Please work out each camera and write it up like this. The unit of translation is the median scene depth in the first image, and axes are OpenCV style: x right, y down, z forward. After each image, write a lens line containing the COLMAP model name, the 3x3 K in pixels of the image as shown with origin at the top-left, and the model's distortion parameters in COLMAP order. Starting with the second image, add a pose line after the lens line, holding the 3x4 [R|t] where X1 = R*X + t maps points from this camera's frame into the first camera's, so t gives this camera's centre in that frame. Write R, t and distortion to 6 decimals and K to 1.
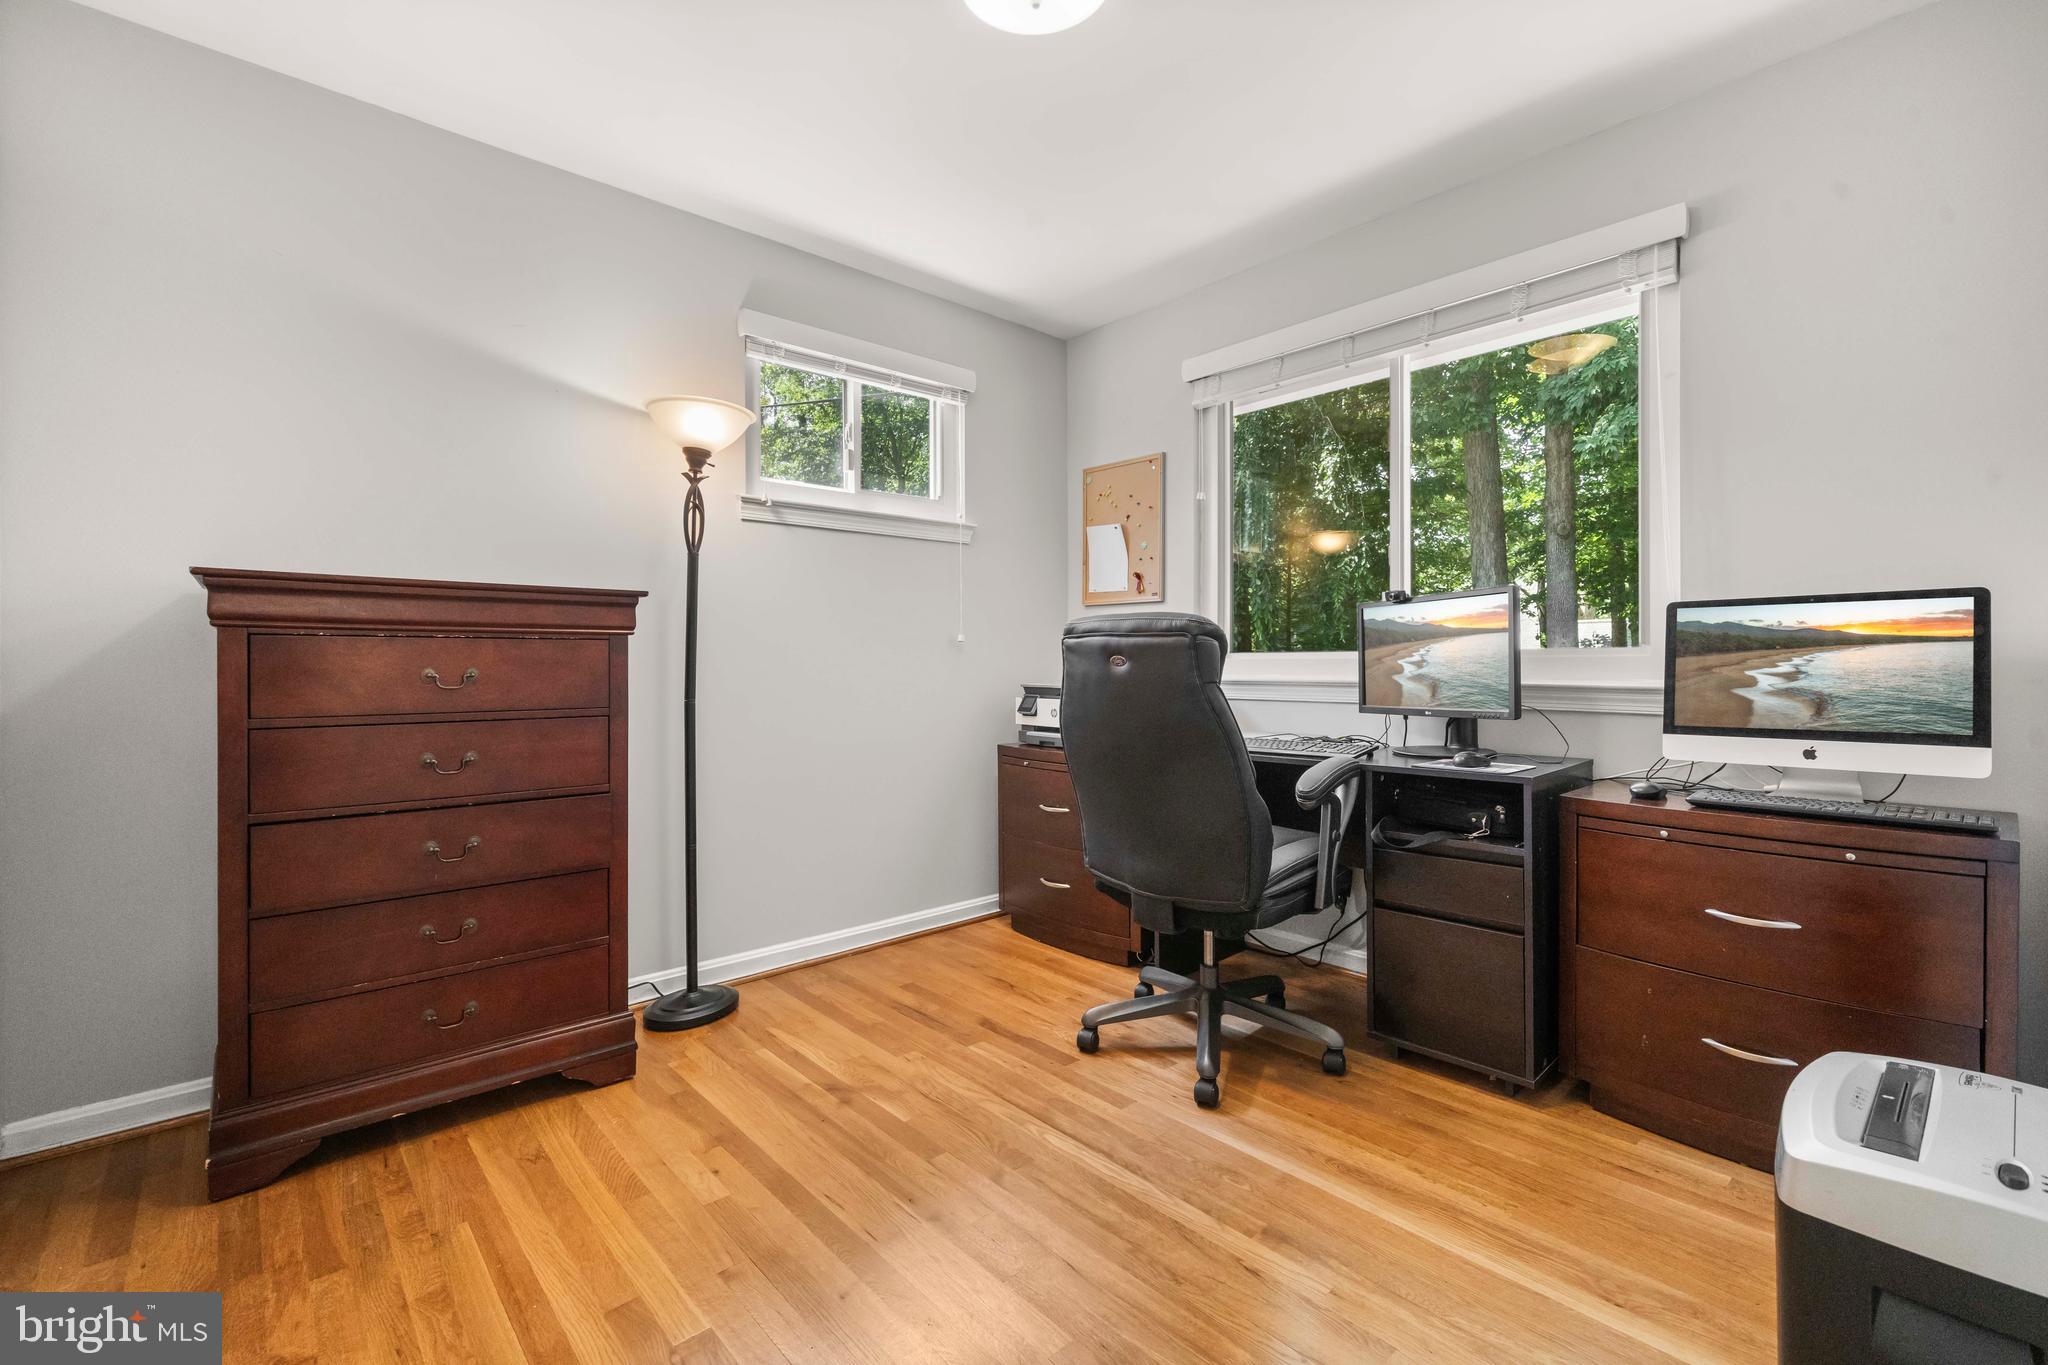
lens RADIAL K [[885.9, 0, 1022.7], [0, 885.9, 671.8], [0, 0, 1]] dist [0.003965, 0.000620]
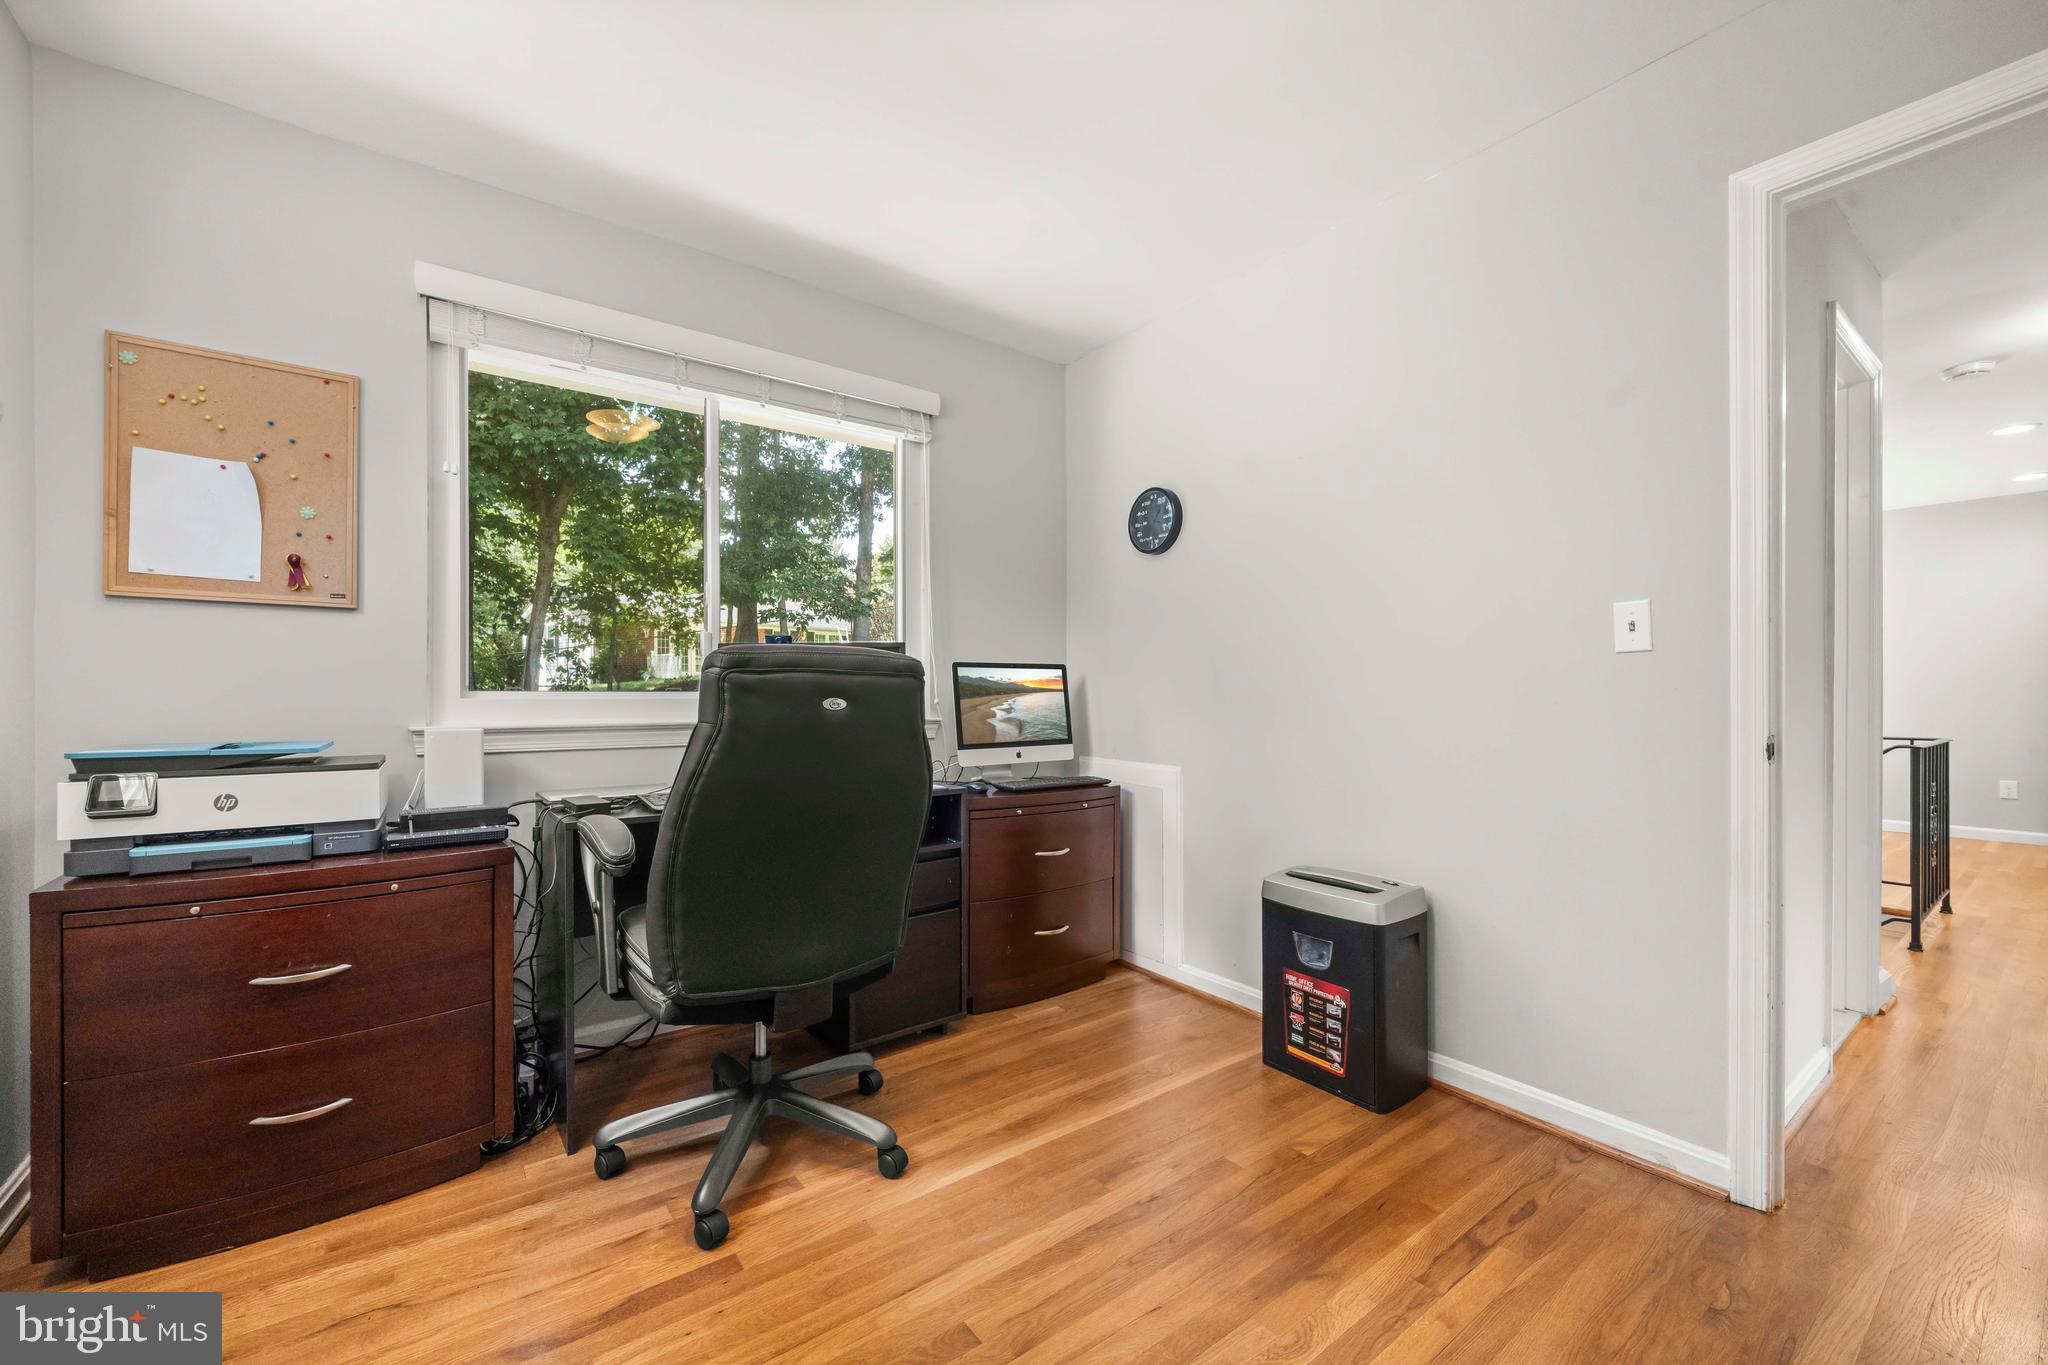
lens RADIAL K [[833.8, 0, 1023.3], [0, 833.8, 686.8], [0, 0, 1]] dist [0.001416, -0.000170]
pose [[0.084018, -0.000903, 0.996464, -0.714098], [0.001029, 0.999999, 0.000819, -0.041106], [-0.996464, 0.000956, 0.084018, 0.823735]]
